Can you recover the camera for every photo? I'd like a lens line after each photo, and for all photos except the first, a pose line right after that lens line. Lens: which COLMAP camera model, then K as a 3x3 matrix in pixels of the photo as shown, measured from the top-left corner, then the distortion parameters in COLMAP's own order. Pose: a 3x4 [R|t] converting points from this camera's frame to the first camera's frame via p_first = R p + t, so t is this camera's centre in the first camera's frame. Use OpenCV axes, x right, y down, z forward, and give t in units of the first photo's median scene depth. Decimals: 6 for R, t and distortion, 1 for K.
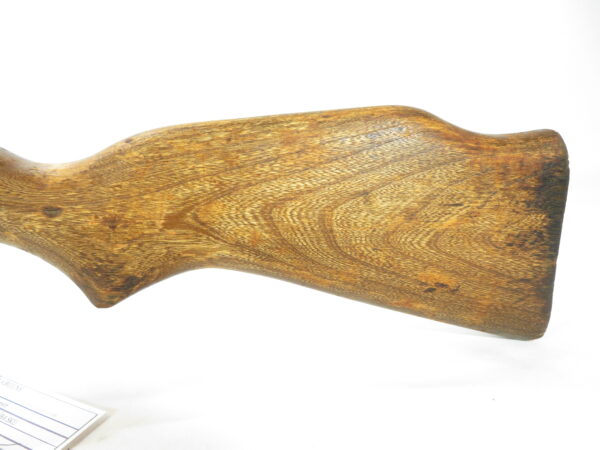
lens RADIAL K [[565.5, 0, 300.0], [0, 565.5, 225.0], [0, 0, 1]] dist [-0.001876, 0.001621]
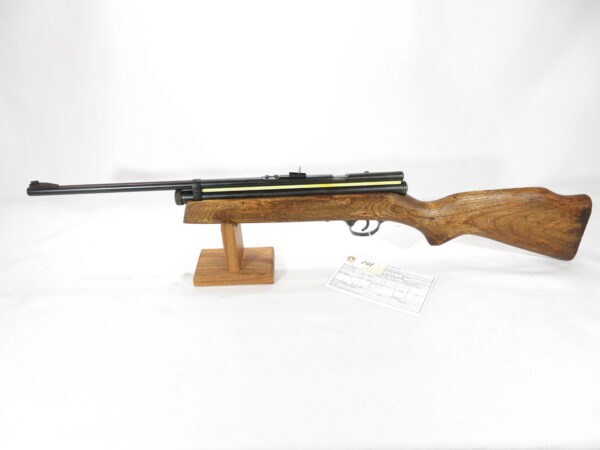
lens RADIAL K [[452.3, 0, 300.0], [0, 452.3, 225.0], [0, 0, 1]] dist [0.003069, 0.004663]
pose [[0.998169, 0.045463, -0.039887, -1.048169], [-0.036117, 0.977070, 0.209833, -0.493679], [0.048512, -0.208008, 0.976923, -1.573933]]
